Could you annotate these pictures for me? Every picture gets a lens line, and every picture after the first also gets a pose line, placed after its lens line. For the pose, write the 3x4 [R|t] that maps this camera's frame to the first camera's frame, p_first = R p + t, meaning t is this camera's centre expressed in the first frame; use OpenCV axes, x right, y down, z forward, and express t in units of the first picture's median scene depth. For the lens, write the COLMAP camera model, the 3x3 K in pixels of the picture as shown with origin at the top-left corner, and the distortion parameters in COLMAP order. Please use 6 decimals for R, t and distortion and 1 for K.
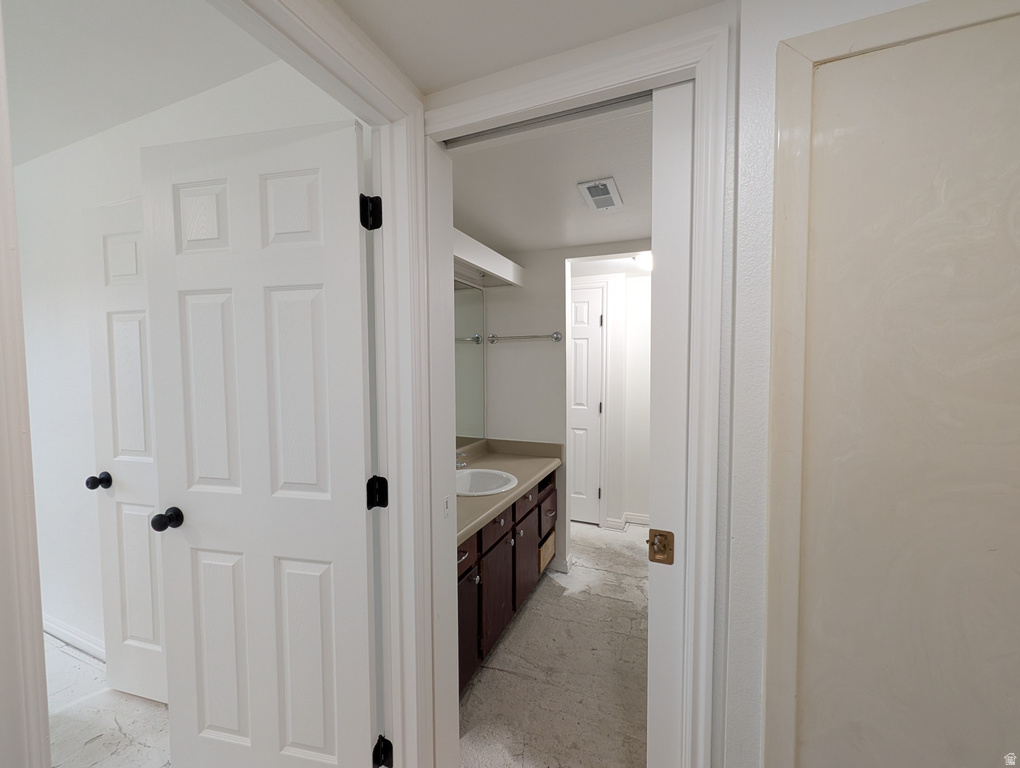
lens RADIAL K [[421.4, 0, 511.5], [0, 421.4, 385.1], [0, 0, 1]] dist [-0.002260, 0.000798]
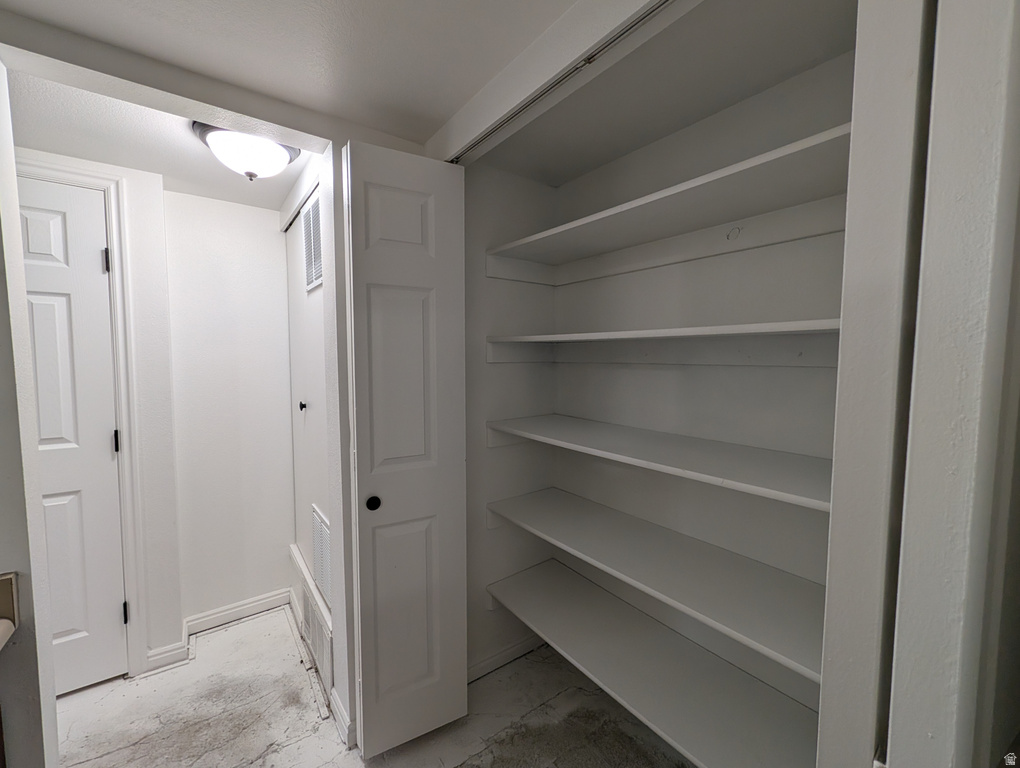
lens RADIAL K [[421.4, 0, 513.2], [0, 421.4, 383.3], [0, 0, 1]] dist [-0.002260, 0.000798]
pose [[0.507822, -0.050621, 0.859973, 0.036194], [0.035004, 0.998660, 0.038115, -0.018643], [-0.860750, 0.010747, 0.508914, 0.438912]]
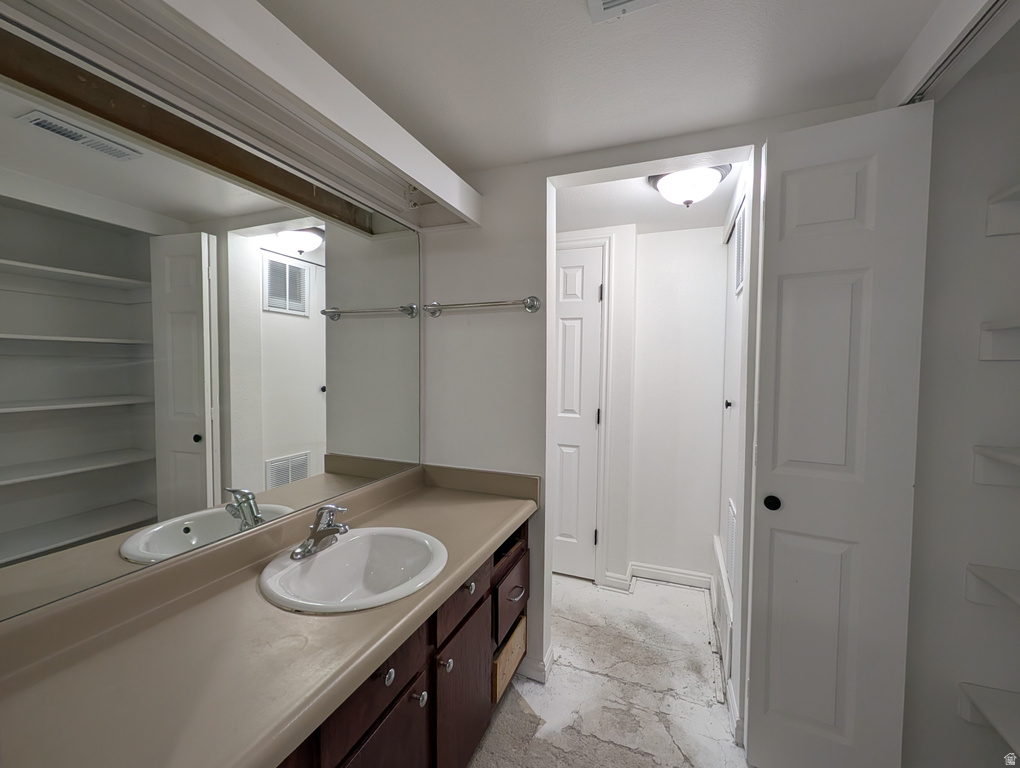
lens RADIAL K [[421.4, 0, 511.2], [0, 421.4, 383.7], [0, 0, 1]] dist [-0.002260, 0.000798]
pose [[0.999807, 0.012005, 0.015583, 0.065885], [-0.011921, 0.999914, -0.005494, 0.005944], [-0.015648, 0.005308, 0.999863, 0.364178]]
